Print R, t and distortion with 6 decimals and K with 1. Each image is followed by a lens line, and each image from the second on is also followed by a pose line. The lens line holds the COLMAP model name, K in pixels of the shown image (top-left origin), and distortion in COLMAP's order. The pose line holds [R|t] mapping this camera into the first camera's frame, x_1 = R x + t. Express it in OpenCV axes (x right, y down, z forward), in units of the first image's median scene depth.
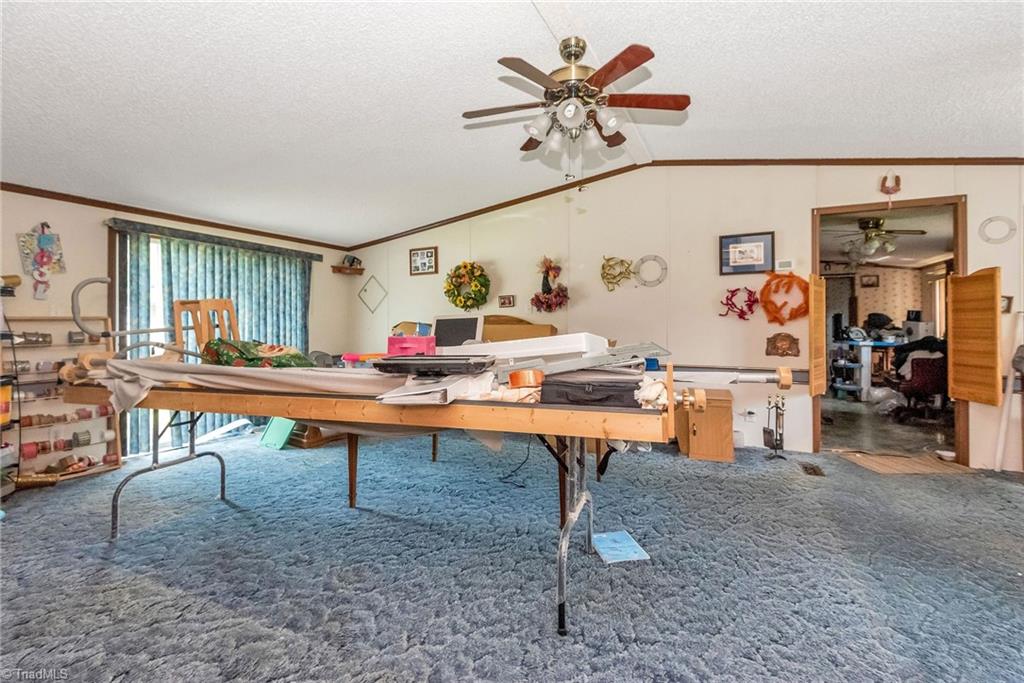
lens RADIAL K [[465.7, 0, 514.4], [0, 465.7, 321.8], [0, 0, 1]] dist [0.025192, -0.010642]
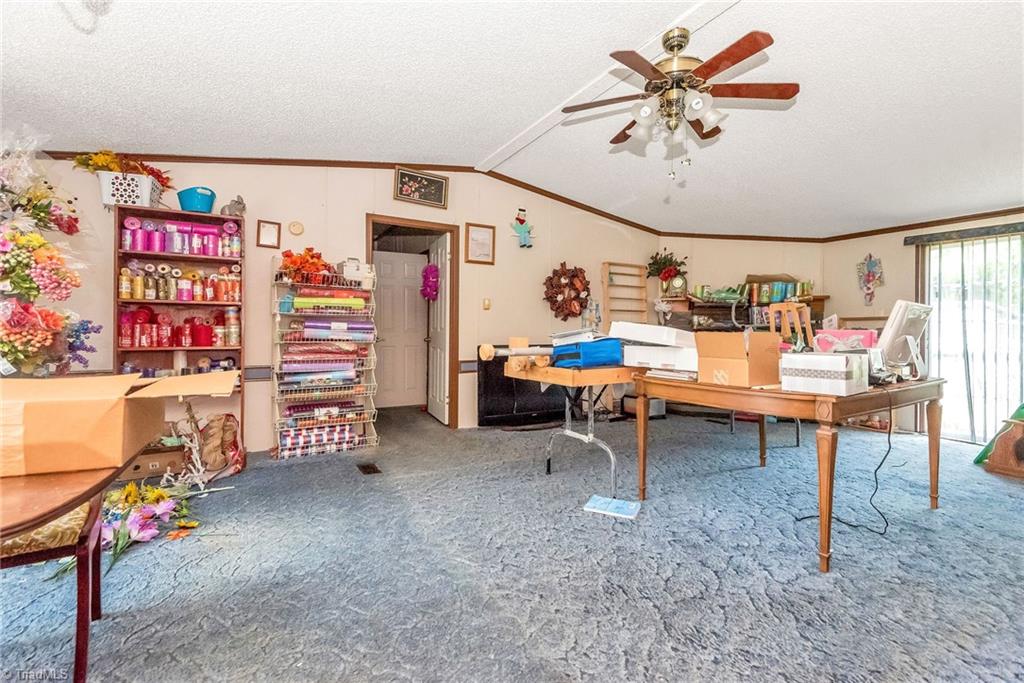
lens RADIAL K [[465.7, 0, 514.5], [0, 465.7, 333.6], [0, 0, 1]] dist [0.025192, -0.010642]
pose [[-0.571634, 0.005991, -0.820487, 0.824121], [-0.003511, 0.999946, 0.009748, 0.029155], [0.820501, 0.008453, -0.571582, 0.930104]]
